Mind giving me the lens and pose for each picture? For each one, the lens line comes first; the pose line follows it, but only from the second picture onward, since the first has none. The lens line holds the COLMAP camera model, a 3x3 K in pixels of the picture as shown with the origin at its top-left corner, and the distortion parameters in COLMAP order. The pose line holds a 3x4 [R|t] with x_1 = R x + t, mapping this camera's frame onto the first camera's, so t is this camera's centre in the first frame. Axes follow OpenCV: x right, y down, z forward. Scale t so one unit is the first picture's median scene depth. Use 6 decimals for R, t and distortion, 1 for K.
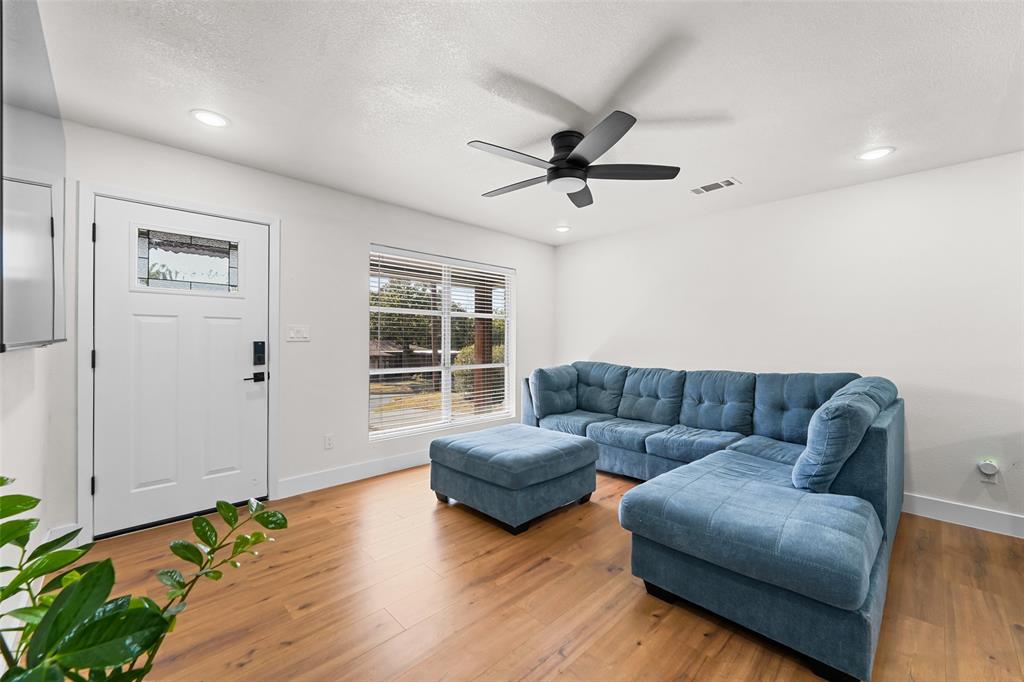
lens RADIAL K [[408.8, 0, 503.1], [0, 408.8, 342.0], [0, 0, 1]] dist [0.007421, -0.001431]
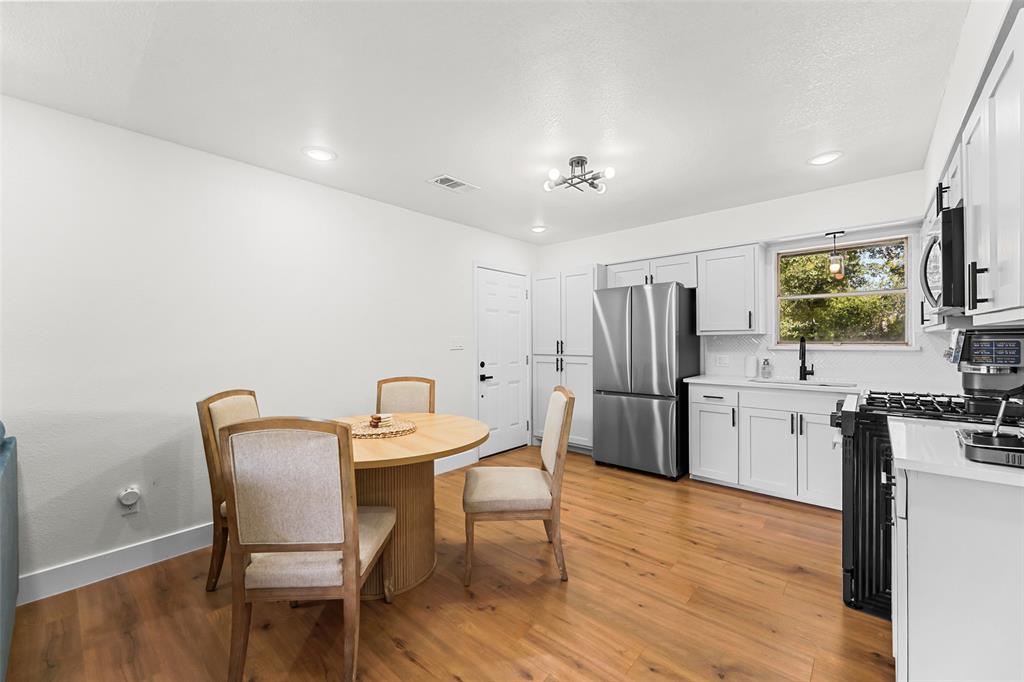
lens RADIAL K [[408.8, 0, 504.2], [0, 408.8, 341.4], [0, 0, 1]] dist [0.007421, -0.001431]
pose [[-0.076655, -0.010584, 0.997002, 0.279383], [0.014440, 0.999827, 0.011724, -0.010166], [-0.996953, 0.015296, -0.076489, 0.290750]]
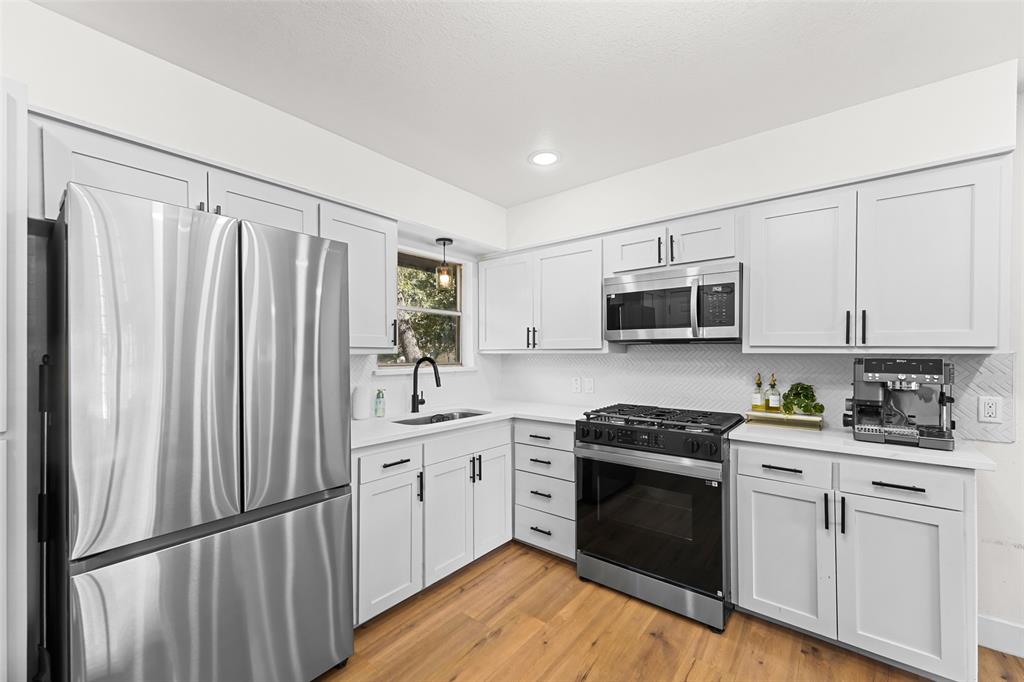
lens RADIAL K [[408.8, 0, 511.4], [0, 408.8, 350.2], [0, 0, 1]] dist [0.007421, -0.001431]
pose [[-0.991386, -0.011005, -0.130509, 1.405206], [-0.011225, 0.999937, 0.000946, -0.018757], [0.130491, 0.002402, -0.991447, 0.302370]]
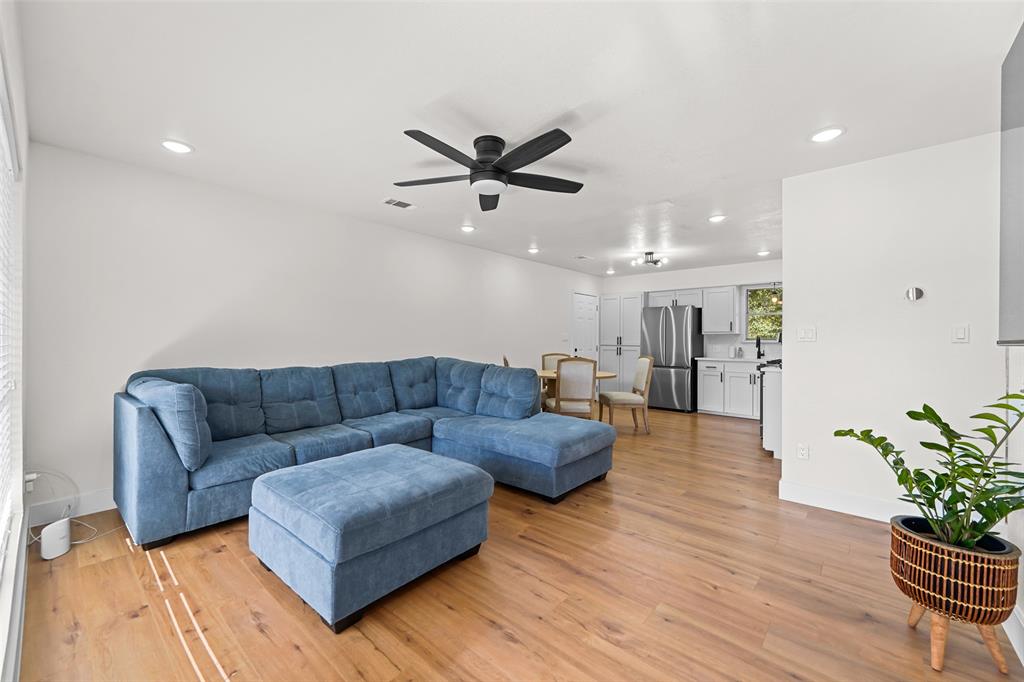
lens RADIAL K [[408.8, 0, 503.3], [0, 408.8, 339.3], [0, 0, 1]] dist [0.007421, -0.001431]
pose [[-0.076558, -0.010215, 0.997013, -0.814476], [0.002993, 0.999941, 0.010475, -0.004482], [-0.997061, 0.003786, -0.076523, 0.951872]]
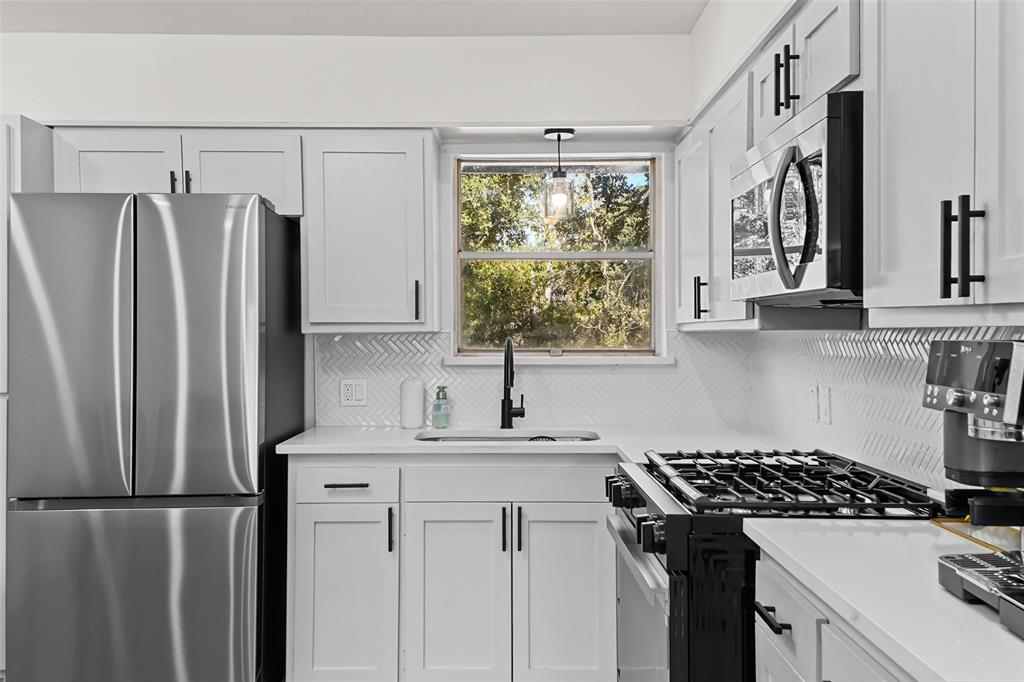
lens RADIAL K [[896.1, 0, 506.7], [0, 896.1, 332.1], [0, 0, 1]] dist [0.078479, -0.015434]
pose [[-0.729200, -0.007774, 0.684256, 0.571375], [0.001750, 0.999911, 0.013225, -0.023528], [-0.684298, 0.010841, -0.729122, 0.241410]]
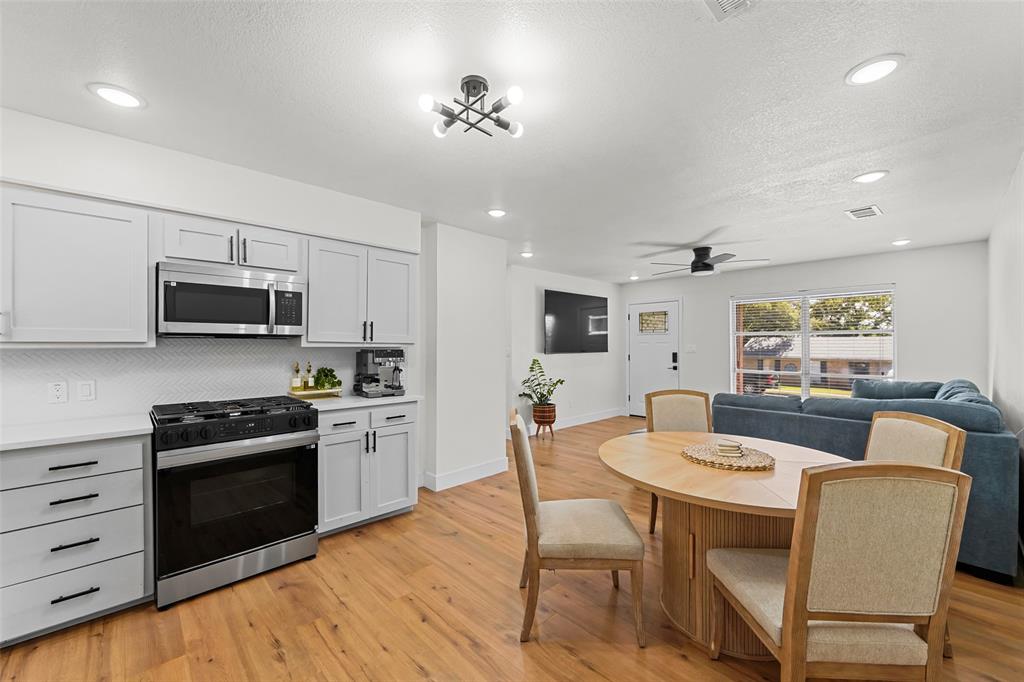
lens RADIAL K [[408.8, 0, 497.6], [0, 408.8, 340.2], [0, 0, 1]] dist [0.007421, -0.001431]
pose [[-0.025370, -0.021783, -0.999441, 1.890861], [-0.006606, 0.999744, -0.021622, -0.014627], [0.999656, 0.006054, -0.025507, 0.088178]]
